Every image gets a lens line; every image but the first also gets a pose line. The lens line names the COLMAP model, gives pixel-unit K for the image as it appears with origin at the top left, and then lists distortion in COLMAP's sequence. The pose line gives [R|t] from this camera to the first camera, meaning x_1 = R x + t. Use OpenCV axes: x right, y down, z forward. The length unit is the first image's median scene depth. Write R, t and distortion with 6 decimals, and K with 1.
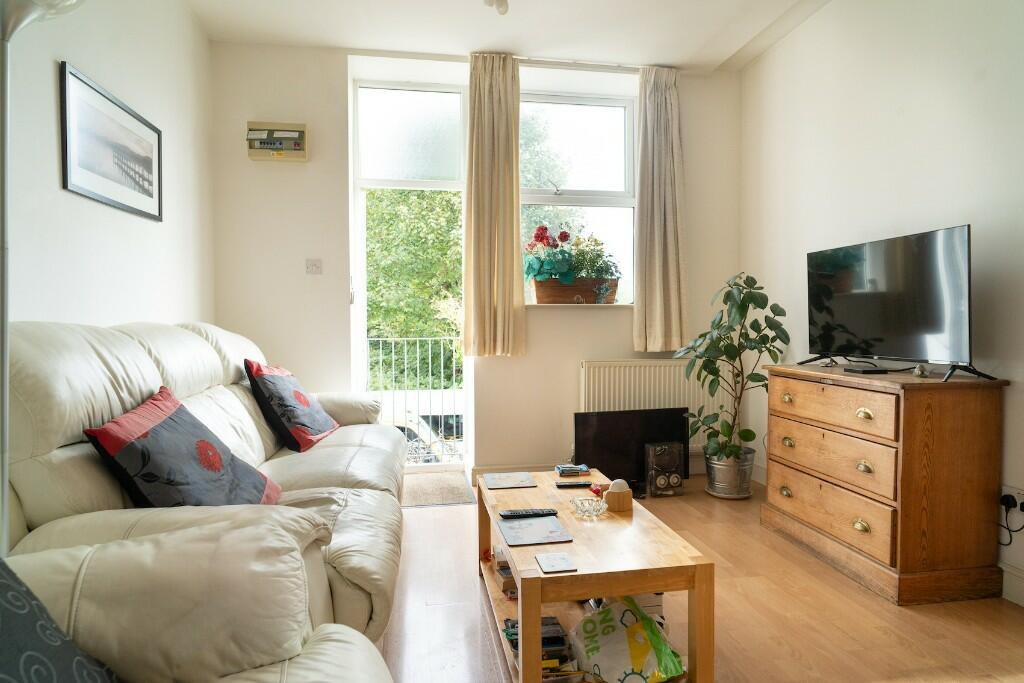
lens RADIAL K [[628.7, 0, 512.0], [0, 628.7, 341.5], [0, 0, 1]] dist [0.000979, 0.001062]
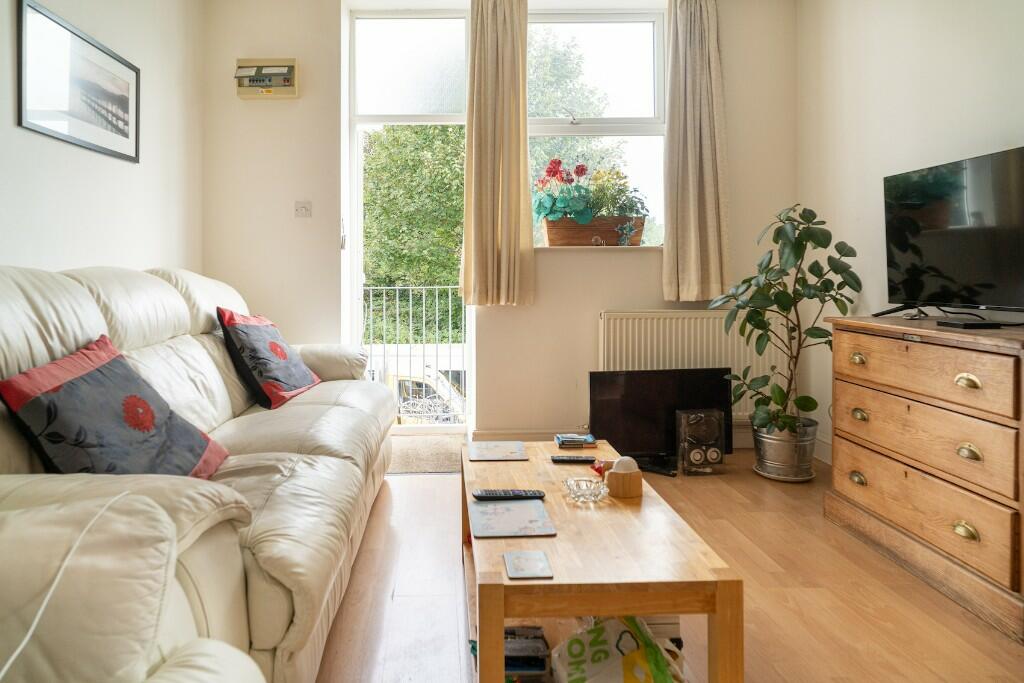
lens RADIAL K [[651.8, 0, 439.4], [0, 651.8, 278.0], [0, 0, 1]] dist [0.000113, 0.001086]
pose [[0.985544, -0.004480, -0.169359, 0.057863], [0.000391, 0.999708, -0.024171, 0.008043], [0.169418, 0.023755, 0.985258, 0.099309]]
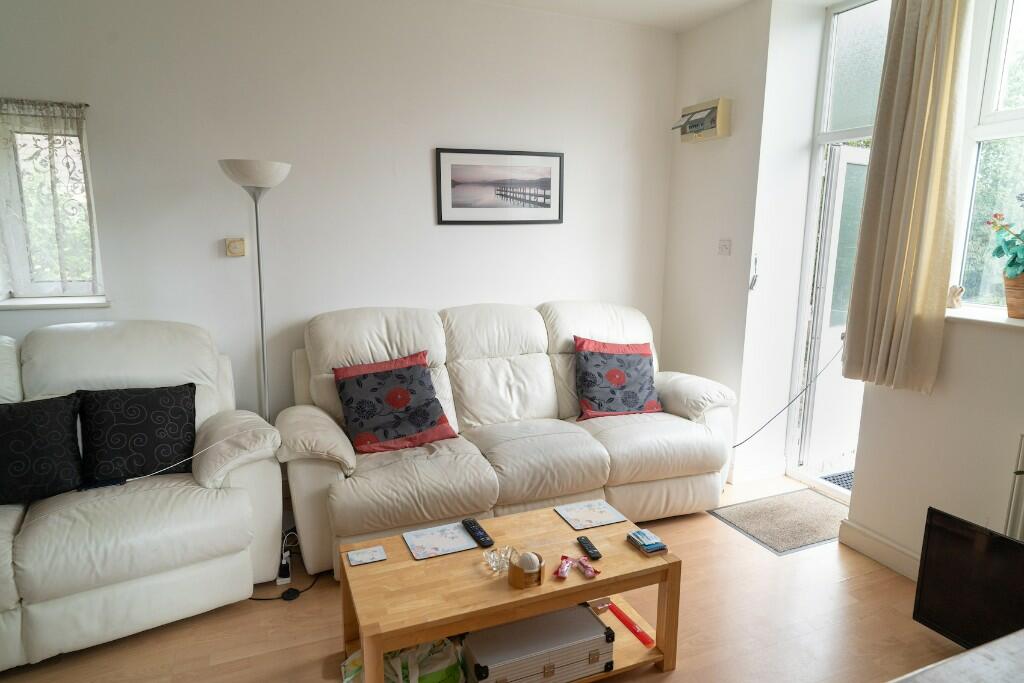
lens RADIAL K [[628.7, 0, 512.0], [0, 628.7, 341.5], [0, 0, 1]] dist [0.000979, 0.001062]
pose [[0.207475, 0.179424, -0.961645, 0.706740], [-0.037382, 0.983772, 0.175487, -0.165135], [0.977526, -0.000461, 0.210815, 0.585614]]
